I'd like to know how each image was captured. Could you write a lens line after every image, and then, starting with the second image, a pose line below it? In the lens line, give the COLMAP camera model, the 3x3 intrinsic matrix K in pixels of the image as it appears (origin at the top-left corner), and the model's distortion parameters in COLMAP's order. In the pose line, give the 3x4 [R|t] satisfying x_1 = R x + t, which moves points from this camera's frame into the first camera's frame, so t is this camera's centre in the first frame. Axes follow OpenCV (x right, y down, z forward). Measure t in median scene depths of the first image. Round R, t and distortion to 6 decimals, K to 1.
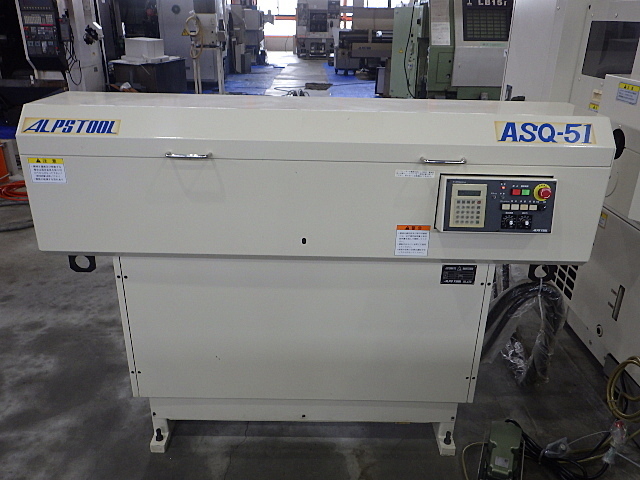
lens RADIAL K [[526.4, 0, 320.7], [0, 526.4, 244.0], [0, 0, 1]] dist [-0.011077, 0.001323]
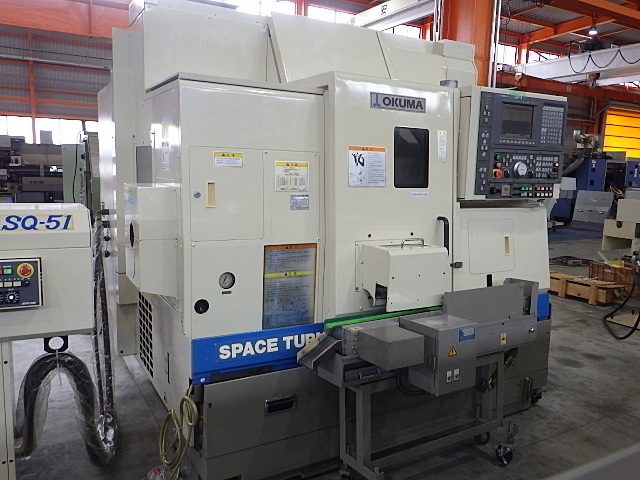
lens RADIAL K [[526.4, 0, 320.7], [0, 526.4, 244.0], [0, 0, 1]] dist [-0.011077, 0.001323]
pose [[0.872384, -0.053905, 0.485840, 0.331953], [0.172338, 0.964000, -0.202495, 0.151731], [-0.457435, 0.260382, 0.850267, -0.247162]]
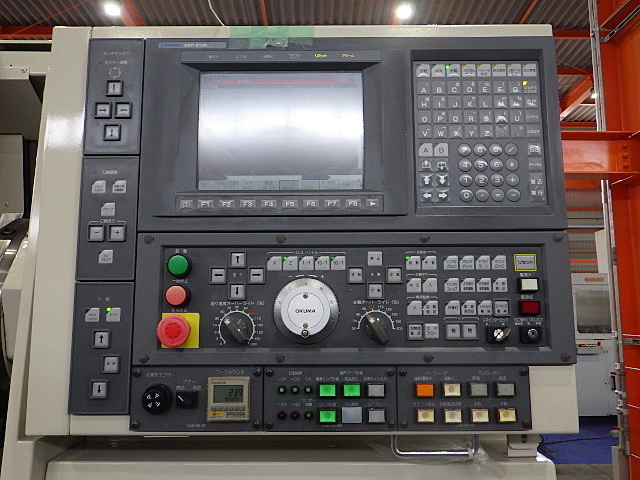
lens RADIAL K [[526.4, 0, 320.7], [0, 526.4, 244.0], [0, 0, 1]] dist [-0.011077, 0.001323]
pose [[0.999972, -0.006341, 0.004056, 1.595673], [0.007525, 0.855746, -0.517341, -0.112242], [-0.000191, 0.517357, 0.855770, 0.384227]]
